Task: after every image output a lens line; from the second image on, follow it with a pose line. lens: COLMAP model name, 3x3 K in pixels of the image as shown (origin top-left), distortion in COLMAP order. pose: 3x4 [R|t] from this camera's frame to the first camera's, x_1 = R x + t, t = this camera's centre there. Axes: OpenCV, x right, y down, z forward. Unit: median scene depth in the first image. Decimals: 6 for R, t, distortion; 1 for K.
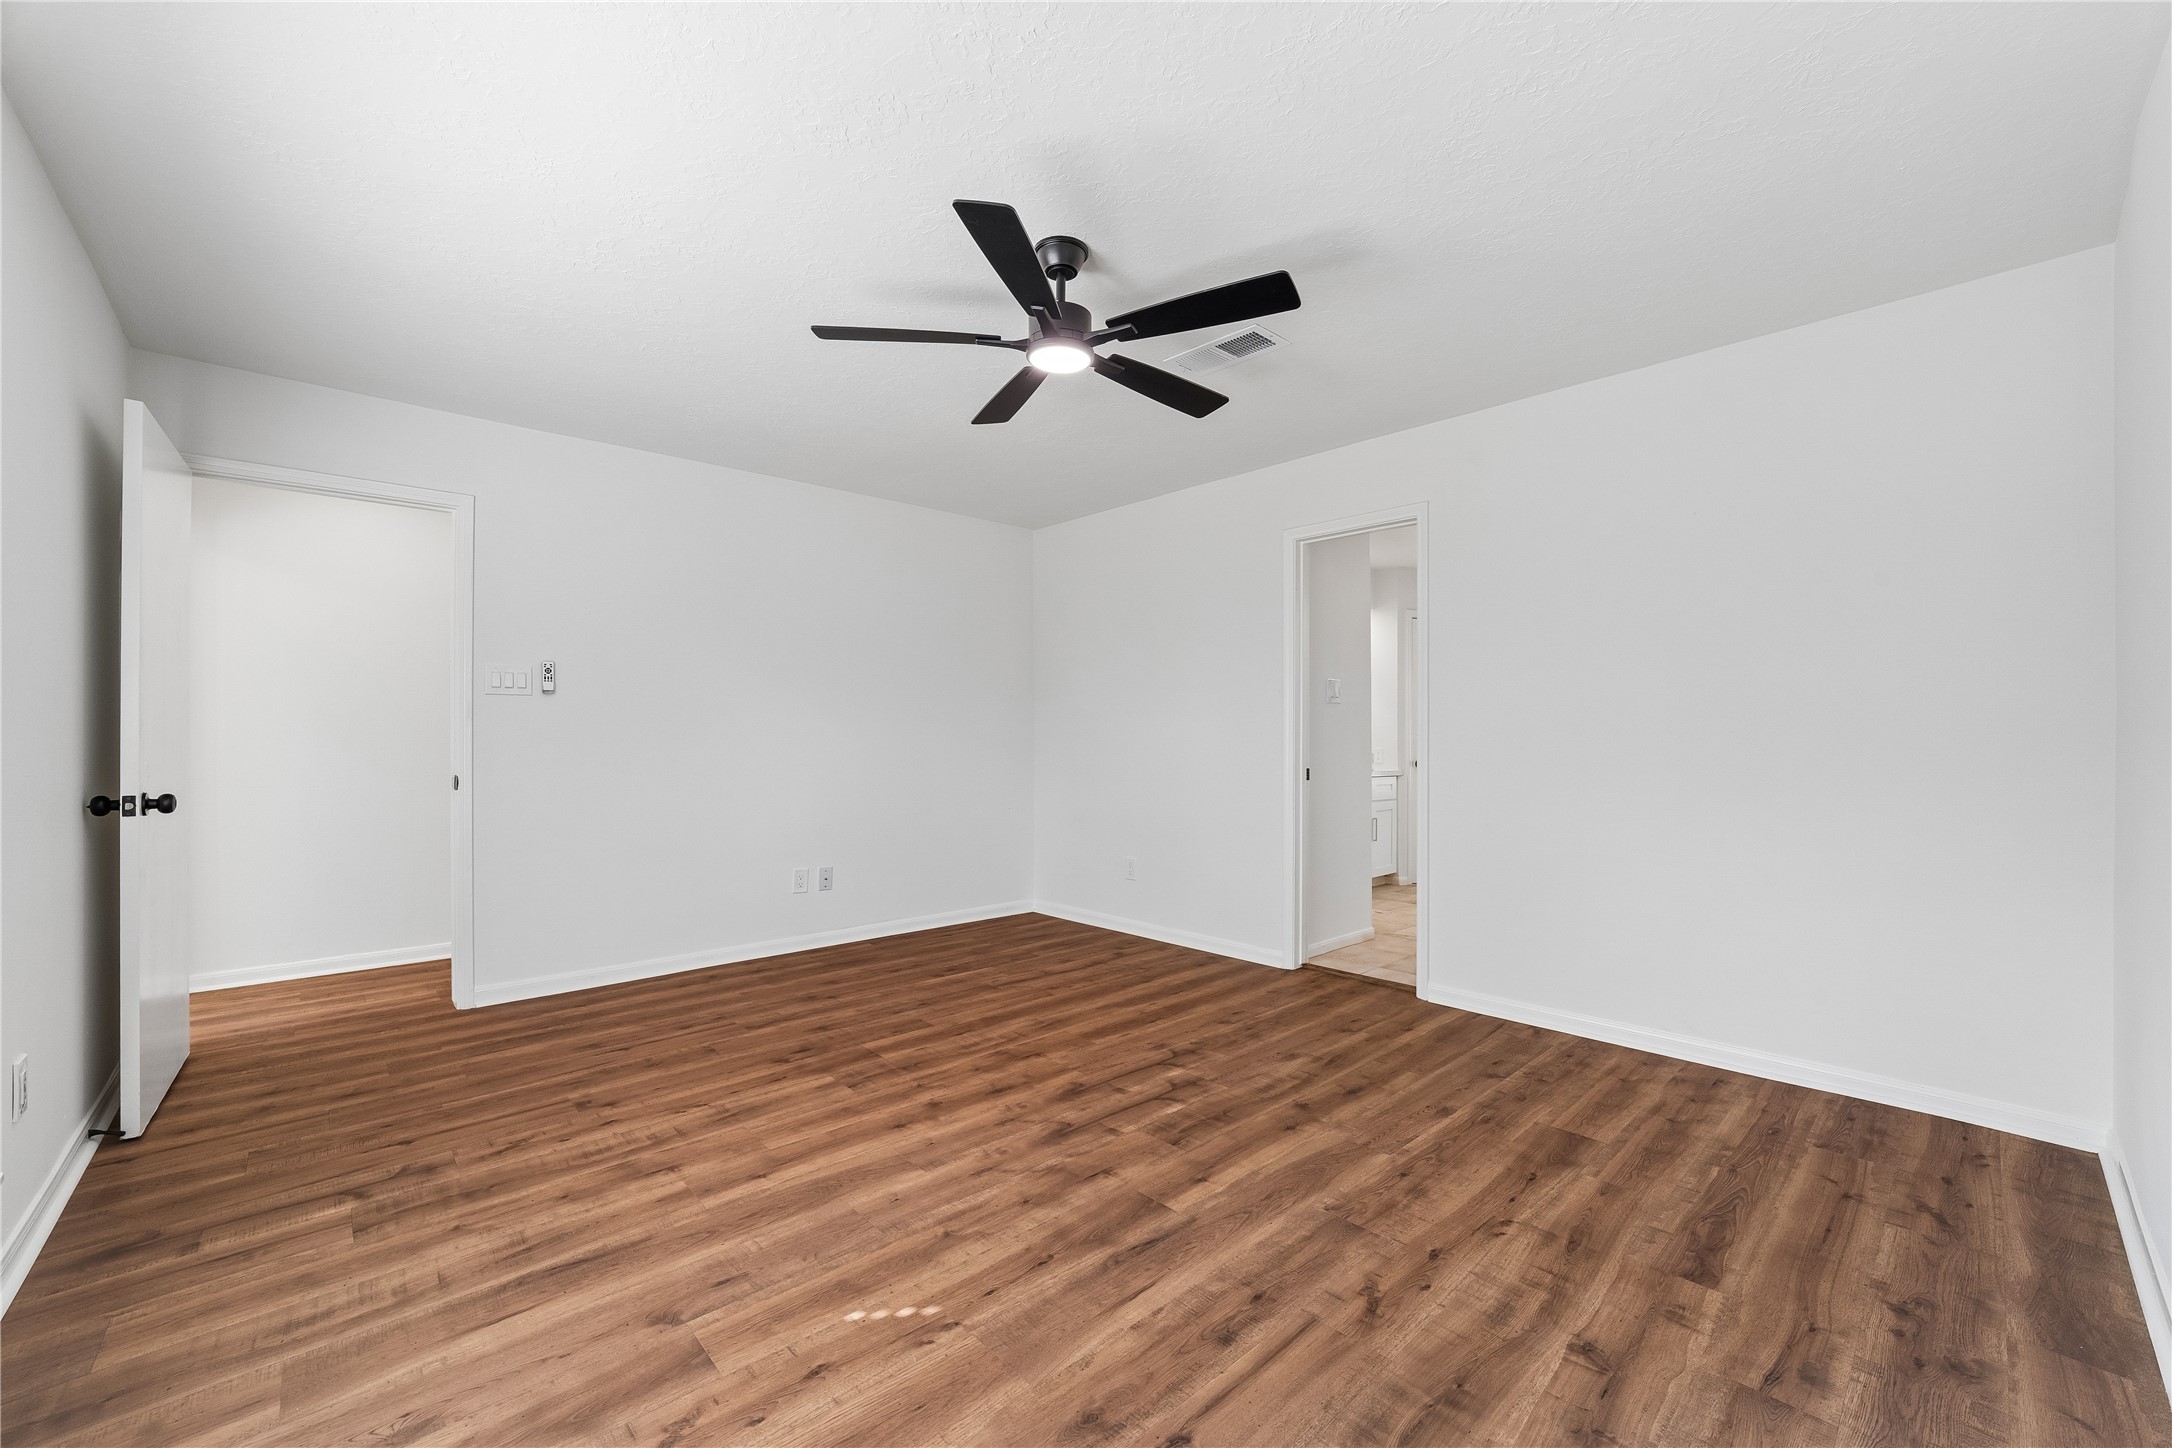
lens RADIAL K [[875.8, 0, 1099.1], [0, 875.8, 736.0], [0, 0, 1]] dist [-0.041880, 0.014824]
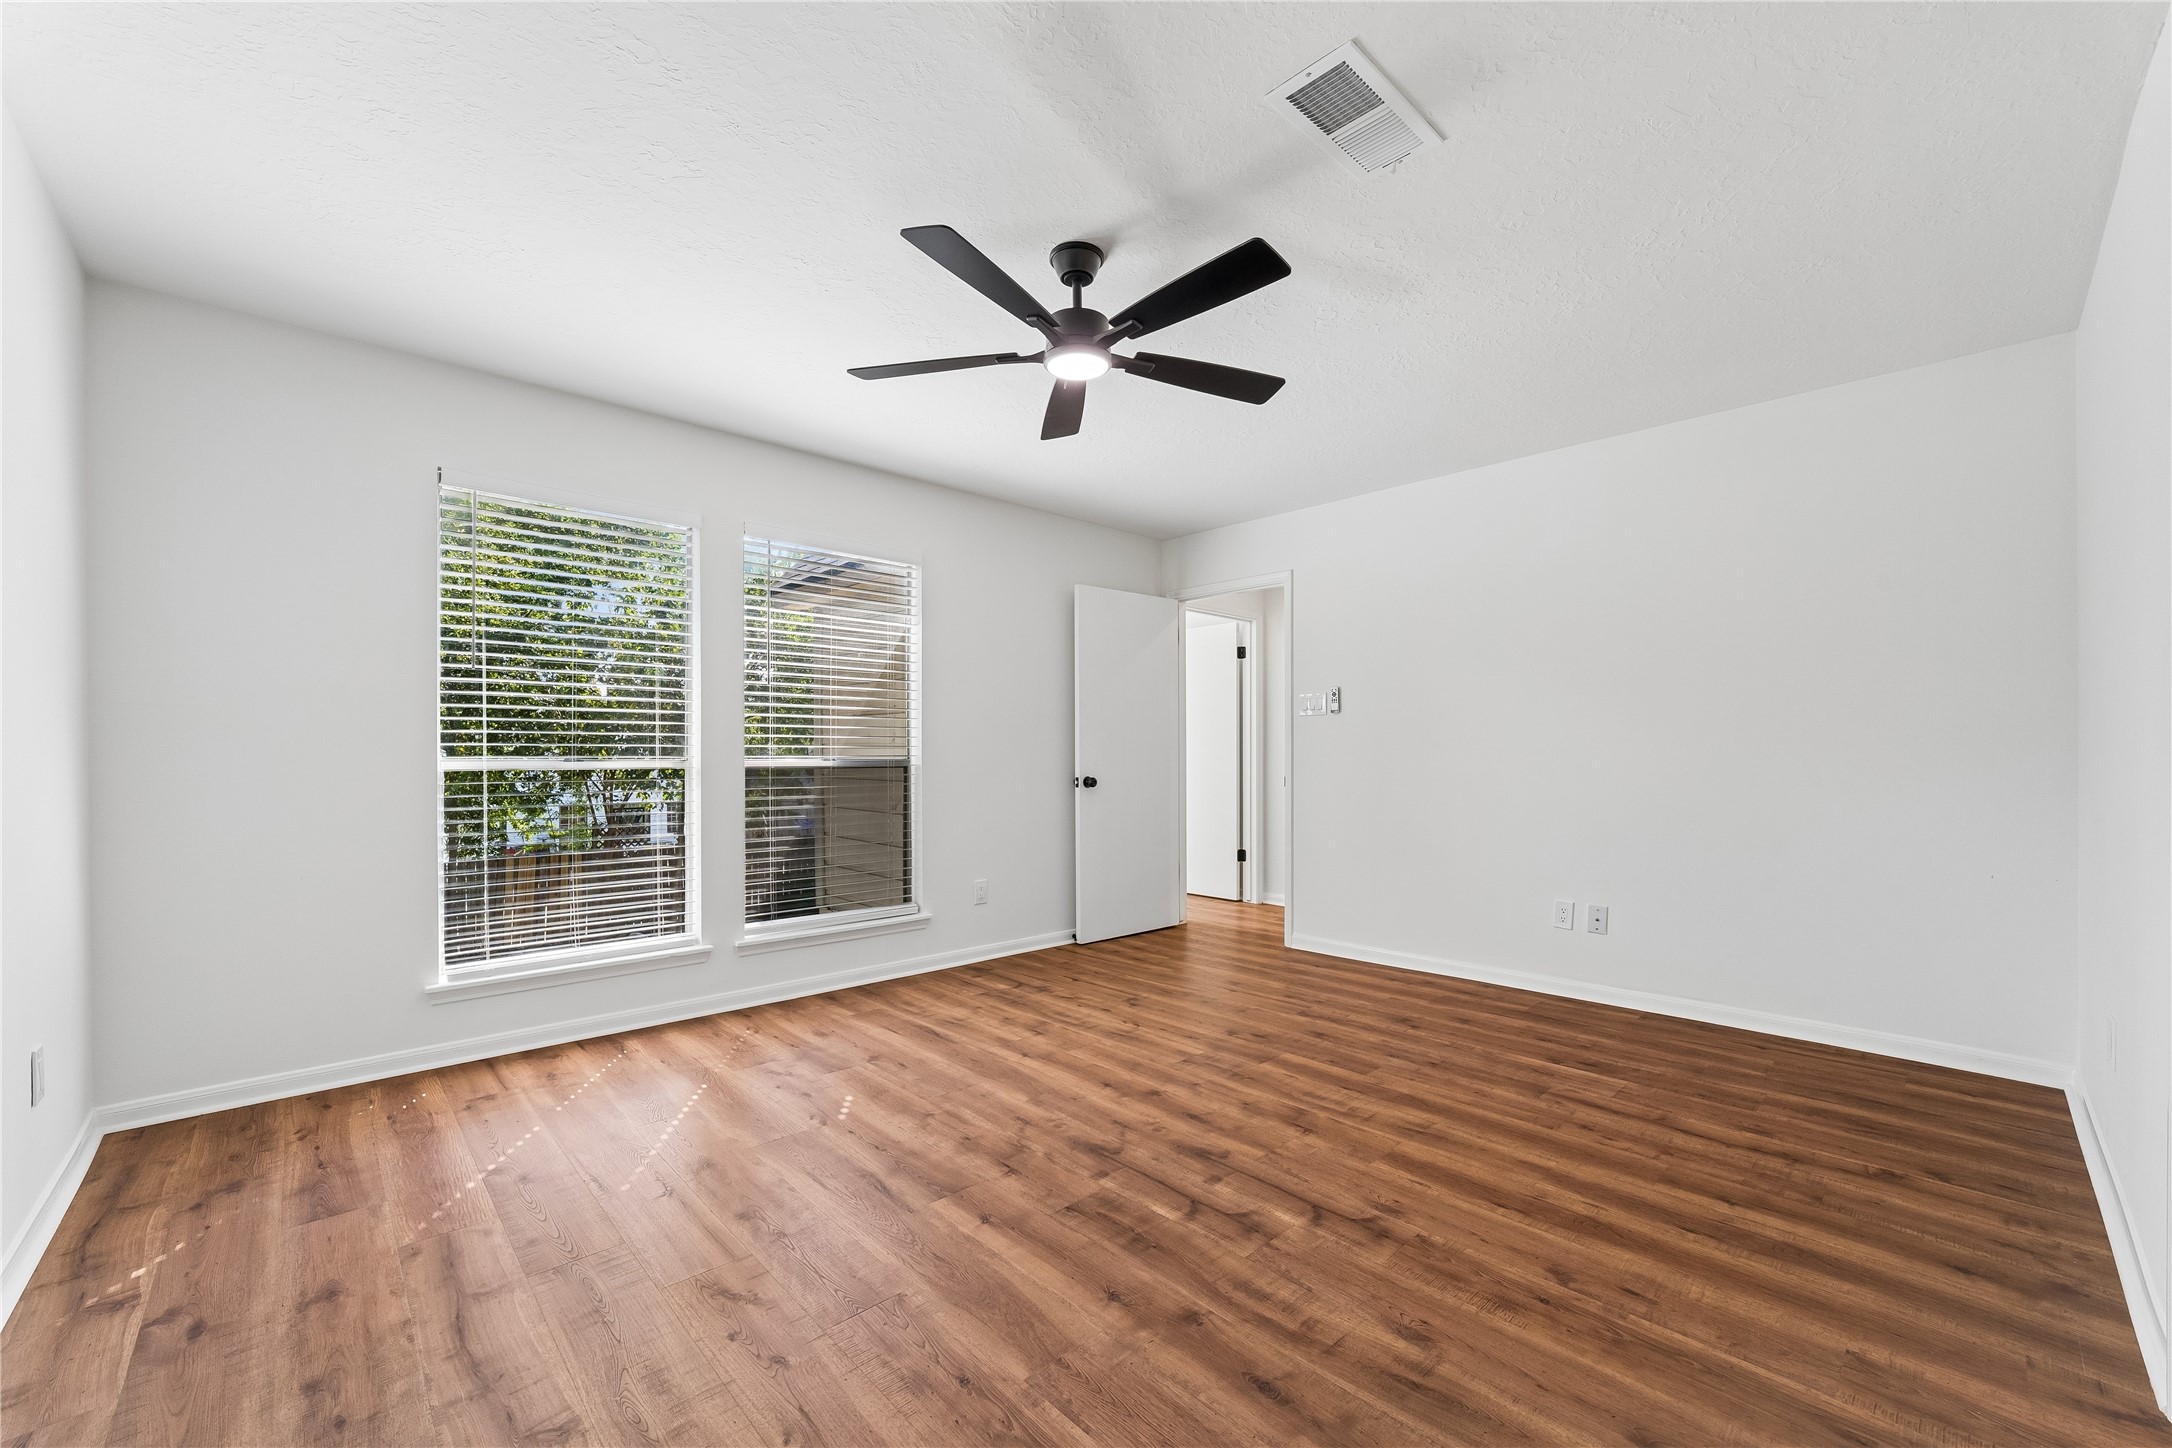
lens RADIAL K [[875.8, 0, 1099.1], [0, 875.8, 736.0], [0, 0, 1]] dist [-0.041880, 0.014824]
pose [[0.000774, -0.017387, -0.999849, 0.799893], [0.004730, 0.999838, -0.017383, 0.005412], [0.999989, -0.004715, 0.000856, 0.848765]]
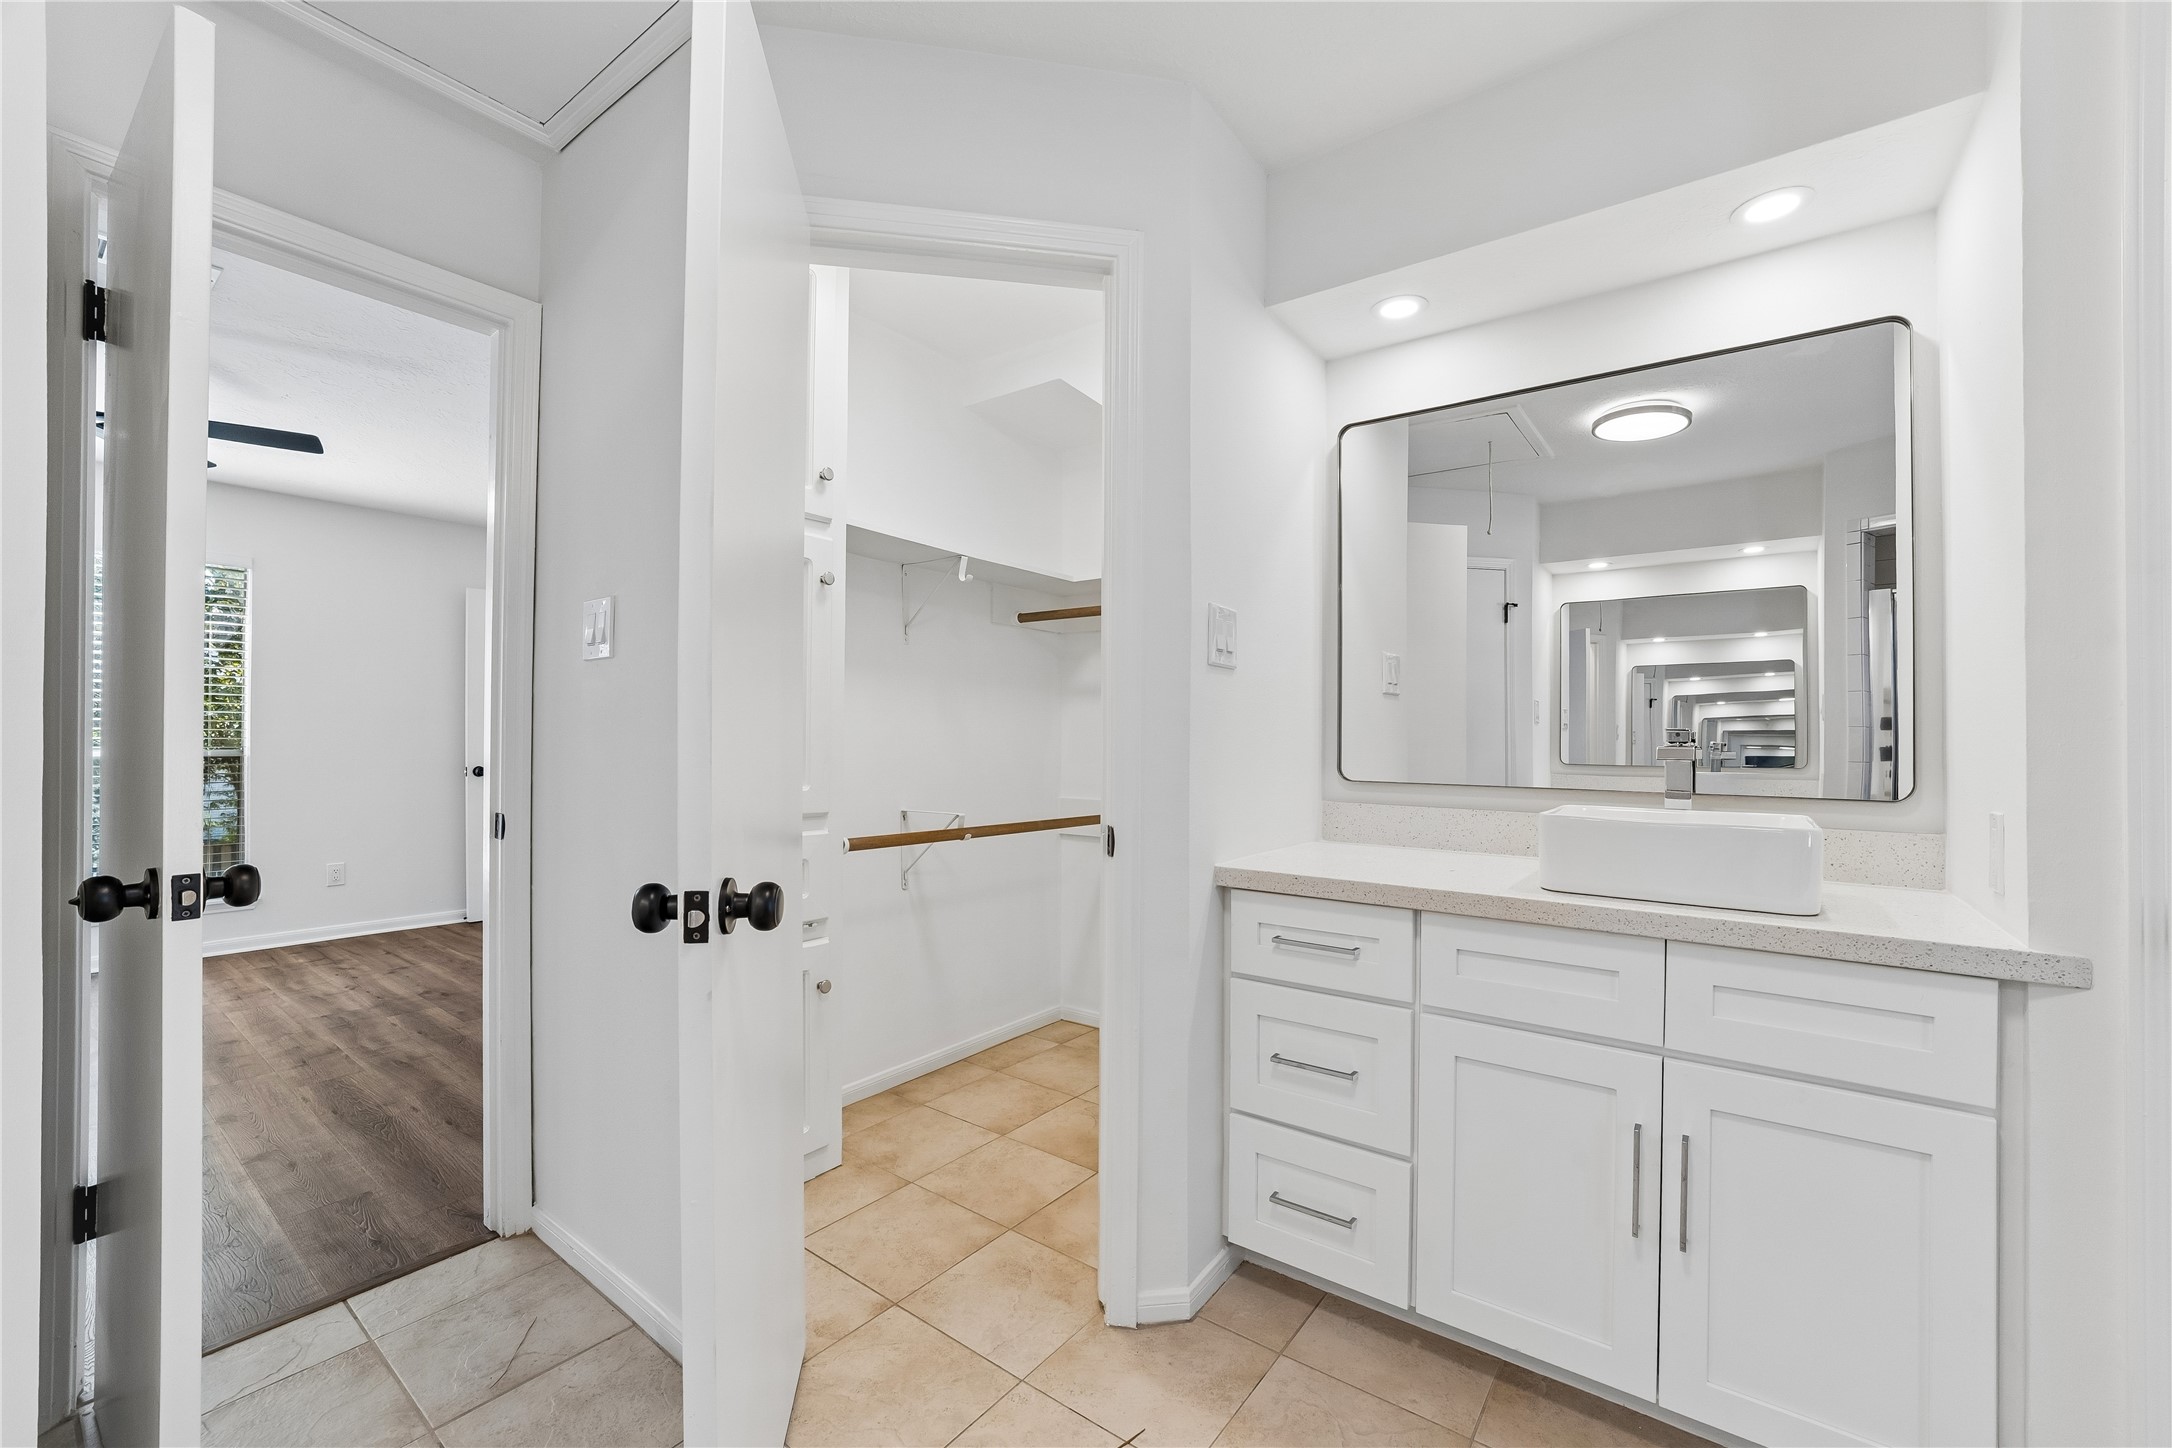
lens RADIAL K [[875.8, 0, 1099.1], [0, 875.8, 736.0], [0, 0, 1]] dist [-0.041880, 0.014824]
pose [[0.166523, -0.007854, -0.986006, 1.080061], [-0.003146, 0.999959, -0.008497, 0.002241], [0.986033, 0.004517, 0.166492, 1.817010]]
